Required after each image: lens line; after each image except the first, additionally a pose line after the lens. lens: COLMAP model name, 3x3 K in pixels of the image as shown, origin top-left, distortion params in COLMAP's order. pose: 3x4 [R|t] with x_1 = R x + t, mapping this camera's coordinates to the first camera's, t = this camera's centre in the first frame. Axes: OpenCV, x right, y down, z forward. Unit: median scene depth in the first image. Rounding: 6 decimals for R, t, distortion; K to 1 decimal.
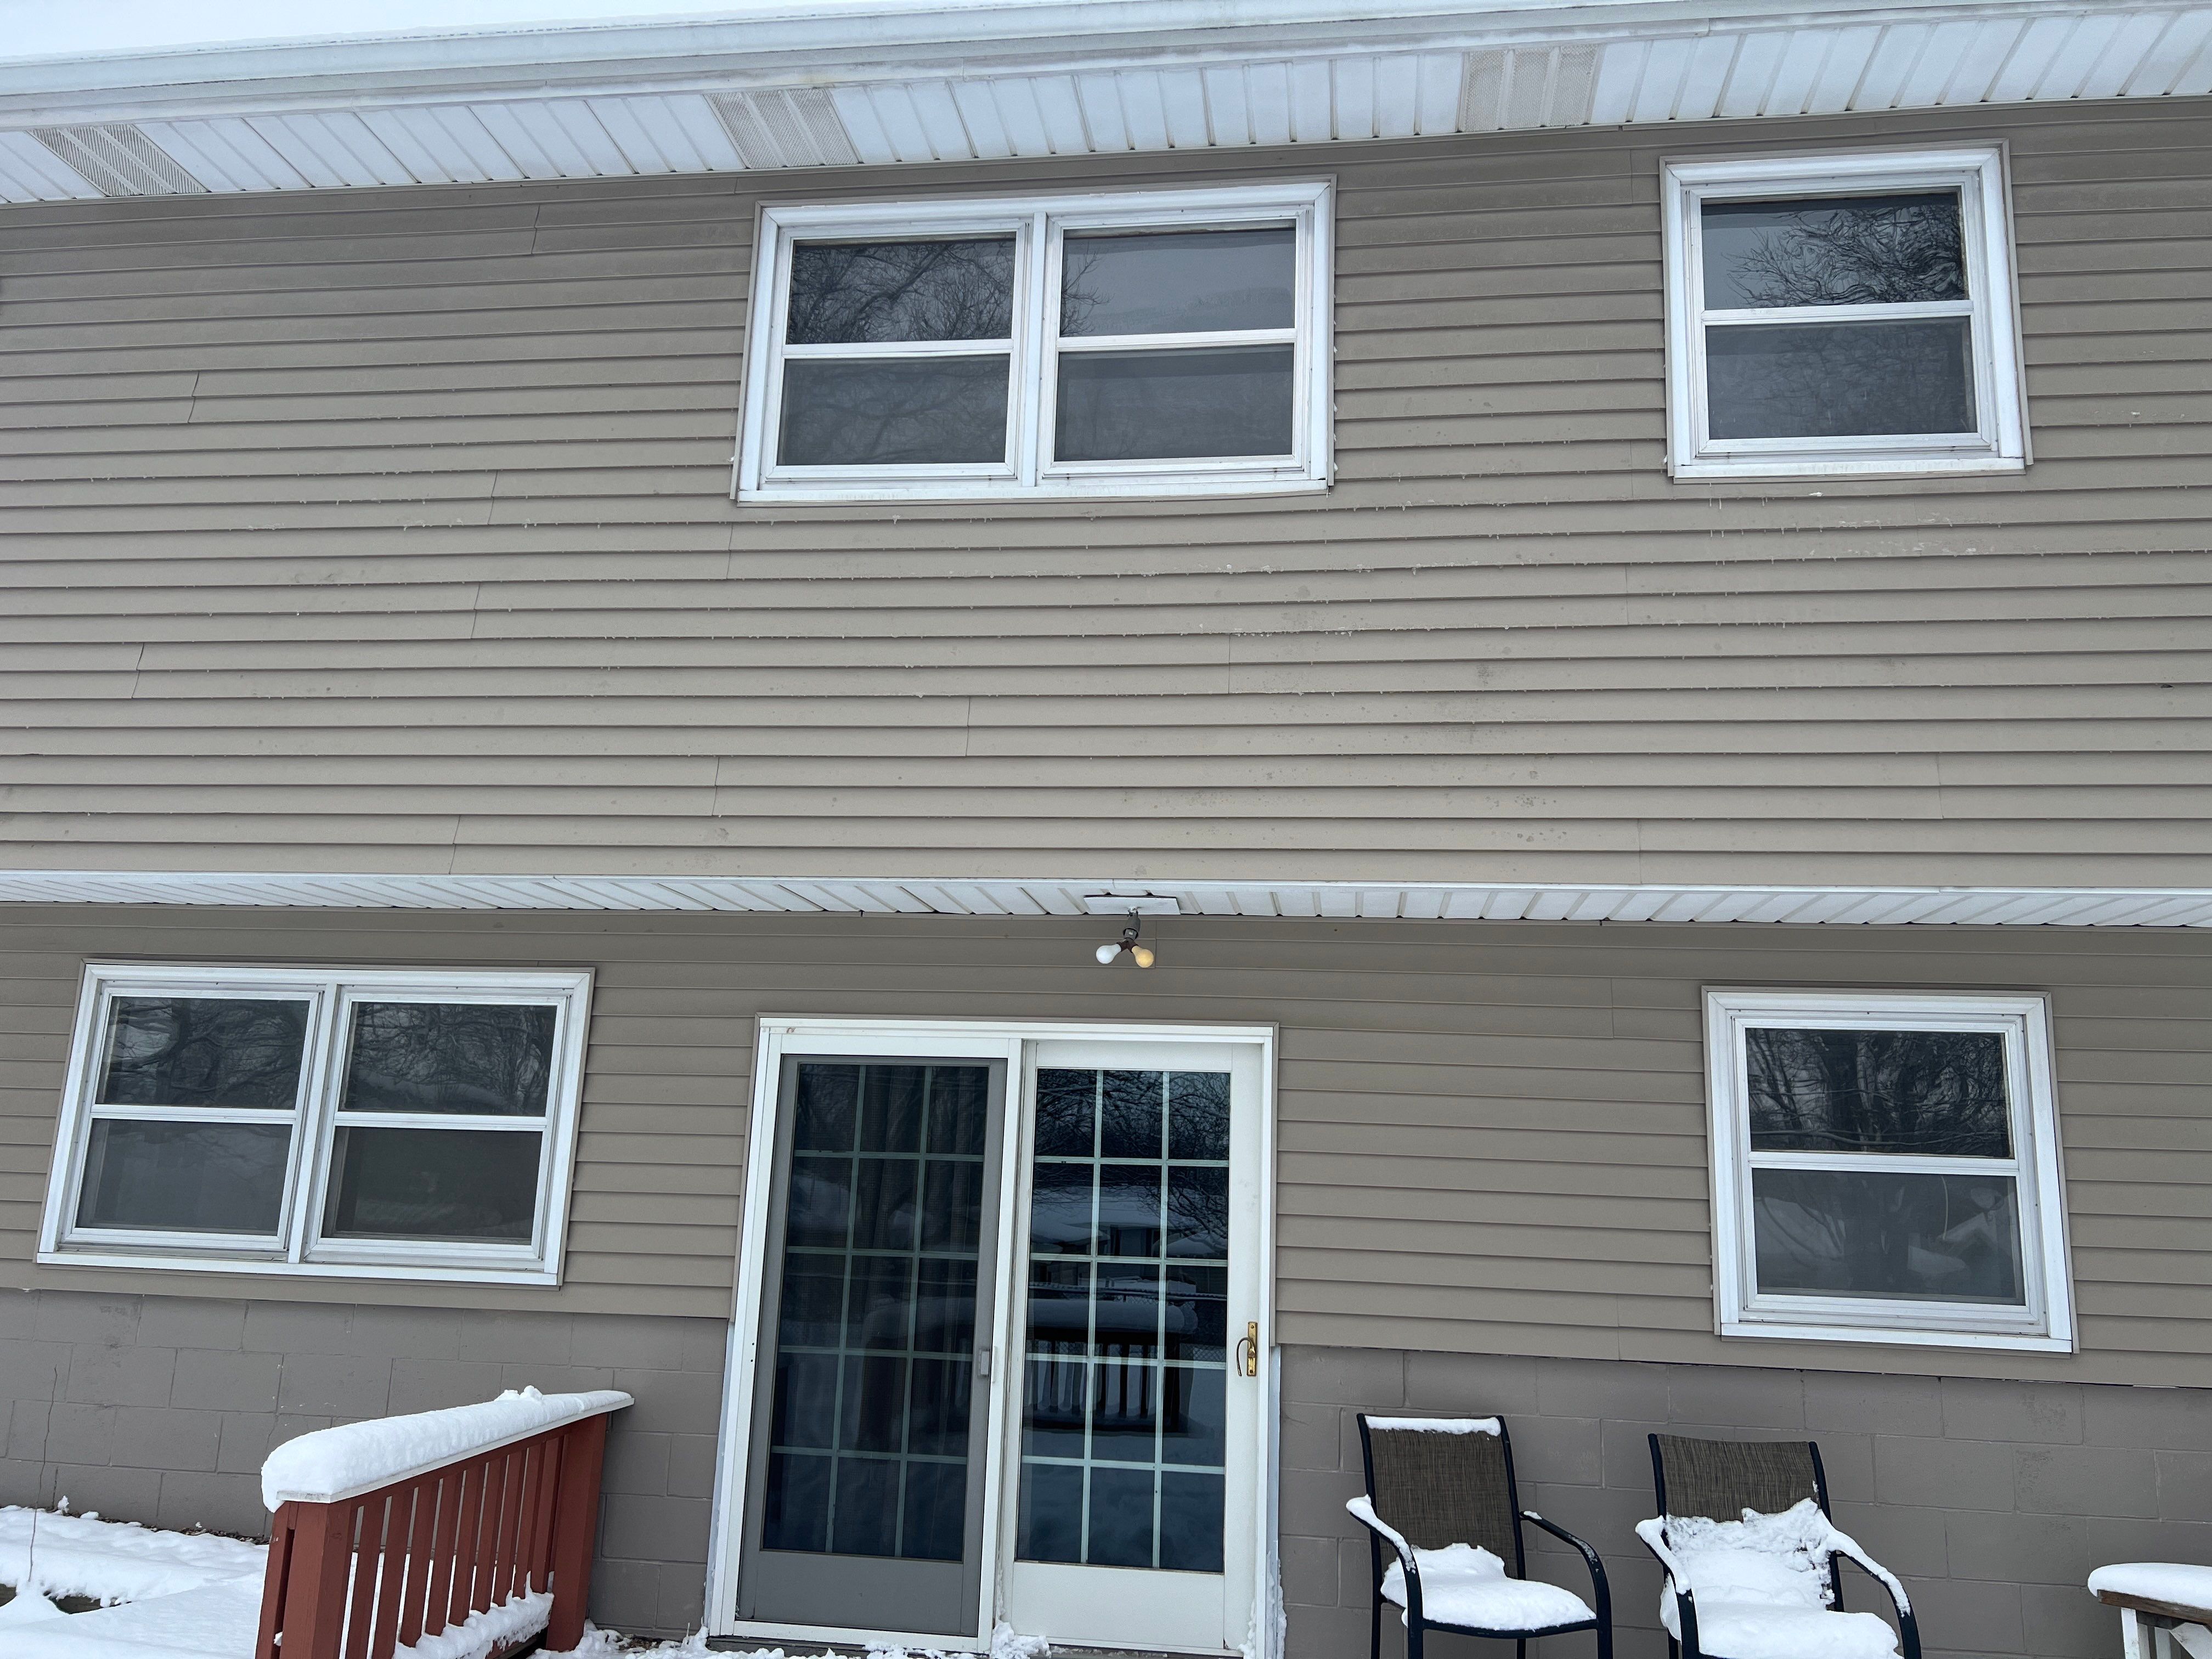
lens RADIAL K [[1842.5, 0, 1084.9], [0, 1842.5, 823.8], [0, 0, 1]] dist [0.038972, -0.045031]
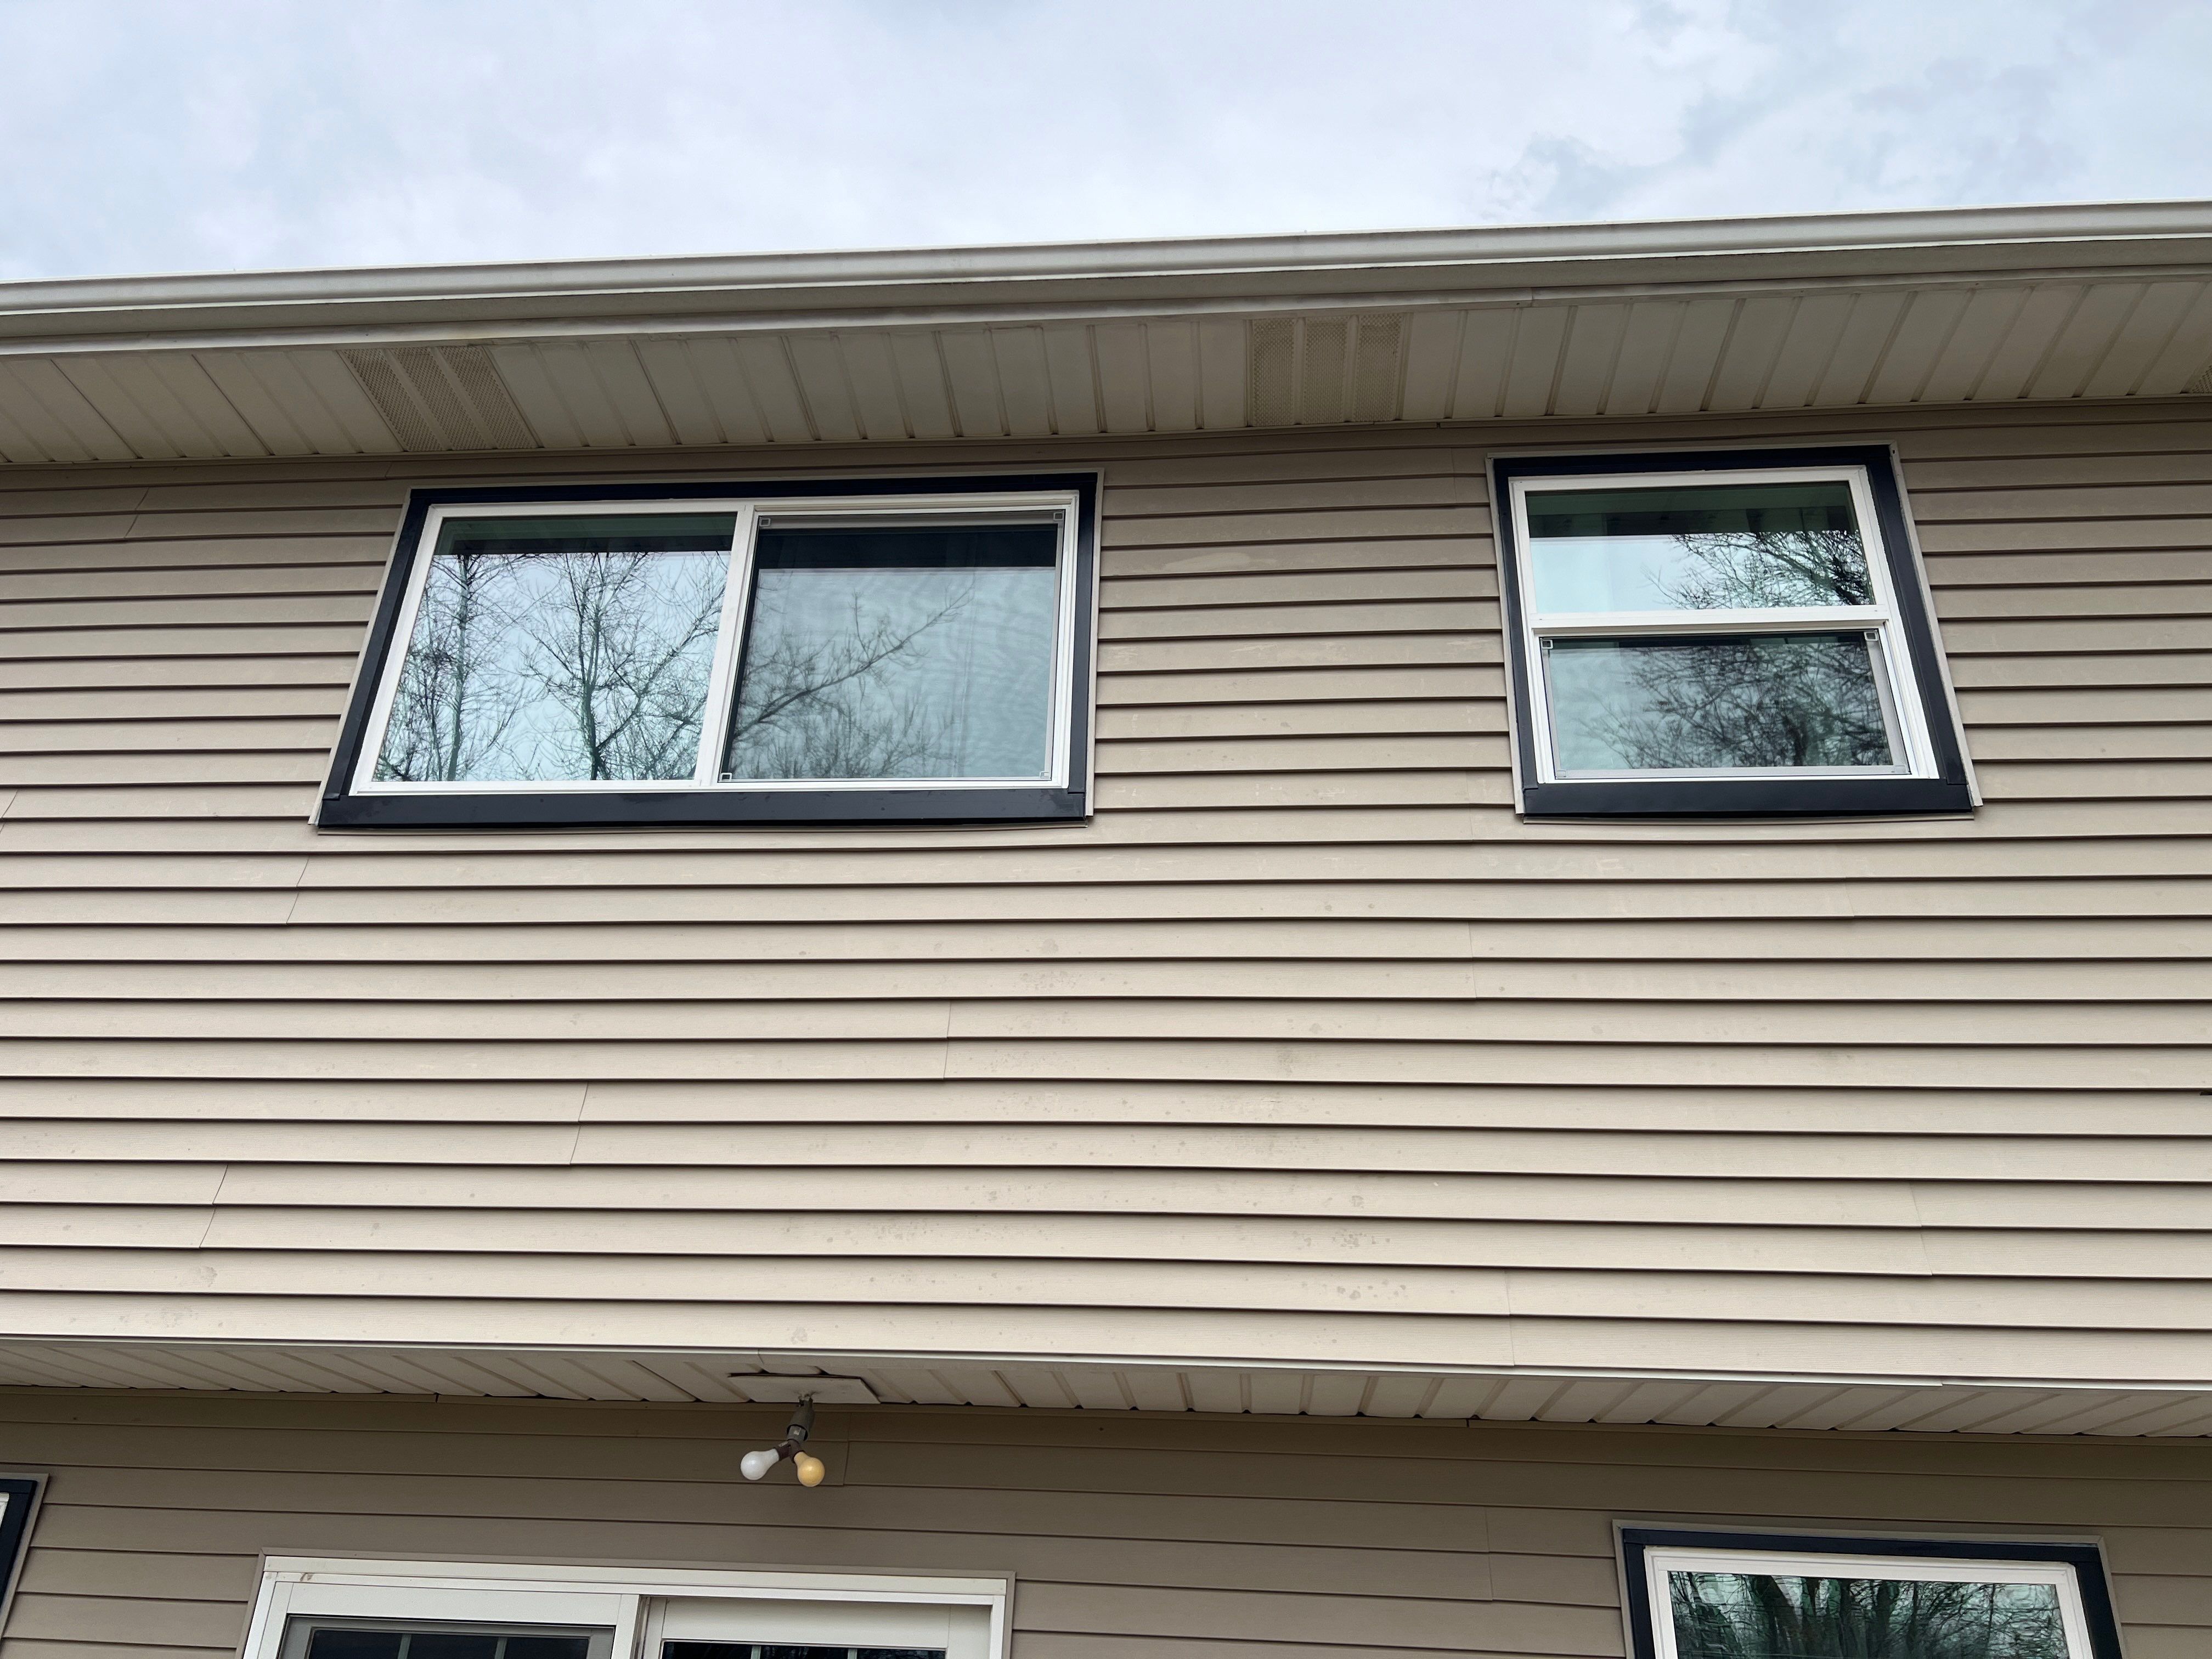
lens RADIAL K [[1653.1, 0, 1095.5], [0, 1653.1, 815.0], [0, 0, 1]] dist [0.060231, -0.065583]
pose [[0.999504, 0.020708, 0.023712, 0.118785], [-0.013159, 0.959060, -0.282896, 0.012908], [-0.028600, 0.282444, 0.958857, 0.329651]]
